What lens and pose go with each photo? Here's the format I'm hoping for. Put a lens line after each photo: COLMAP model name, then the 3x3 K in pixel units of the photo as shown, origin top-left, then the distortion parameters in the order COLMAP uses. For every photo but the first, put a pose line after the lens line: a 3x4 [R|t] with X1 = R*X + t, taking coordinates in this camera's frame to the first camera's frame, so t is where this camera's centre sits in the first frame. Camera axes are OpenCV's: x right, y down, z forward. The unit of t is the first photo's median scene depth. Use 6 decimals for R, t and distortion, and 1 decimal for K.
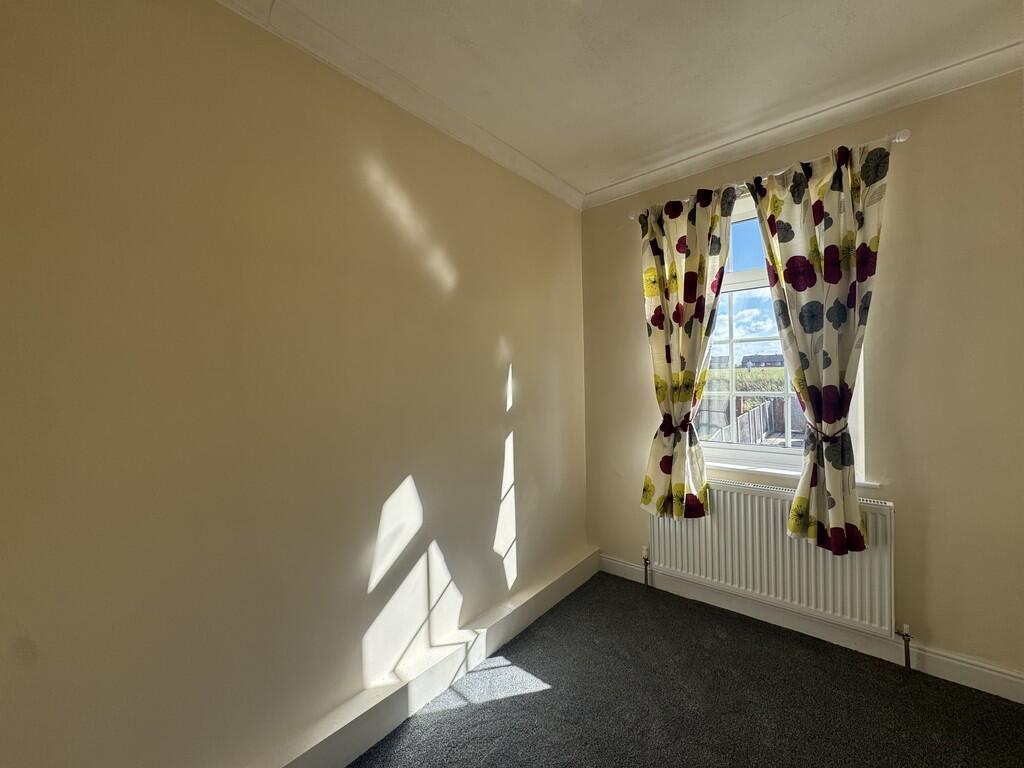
lens RADIAL K [[408.3, 0, 512.3], [0, 408.3, 382.1], [0, 0, 1]] dist [-0.002587, -0.000178]
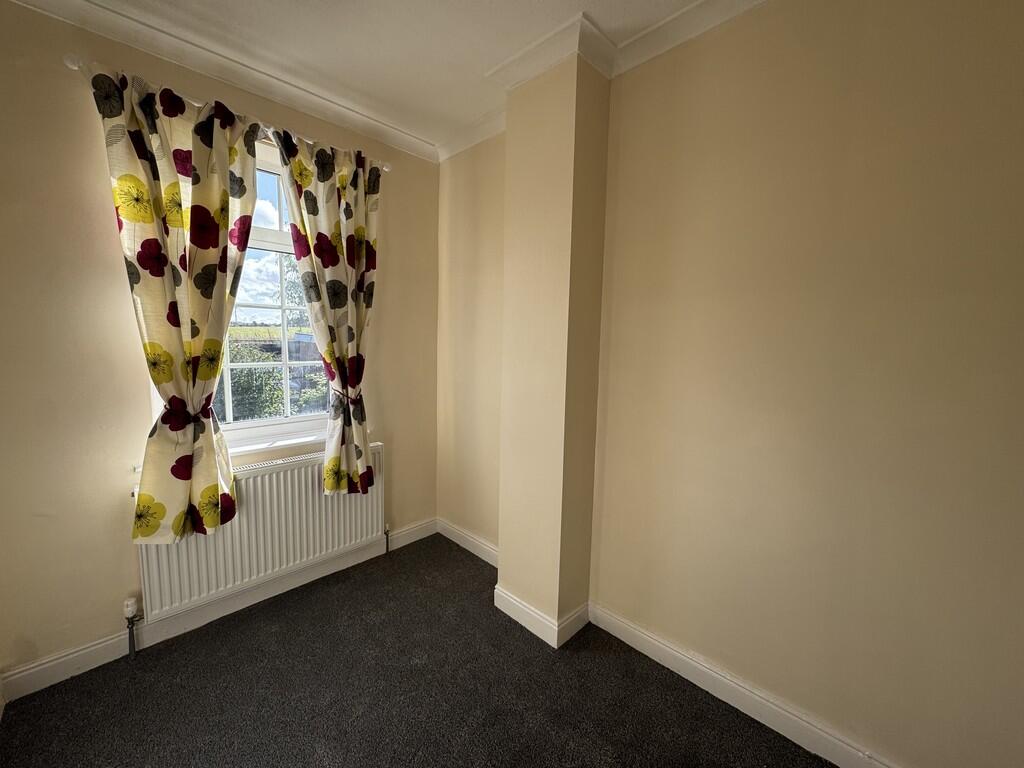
lens RADIAL K [[408.3, 0, 512.3], [0, 408.3, 382.1], [0, 0, 1]] dist [-0.002587, -0.000178]
pose [[0.069352, -0.083081, 0.994127, -0.326842], [-0.010304, 0.996413, 0.083991, -0.019258], [-0.997539, -0.016069, 0.068247, 0.415294]]
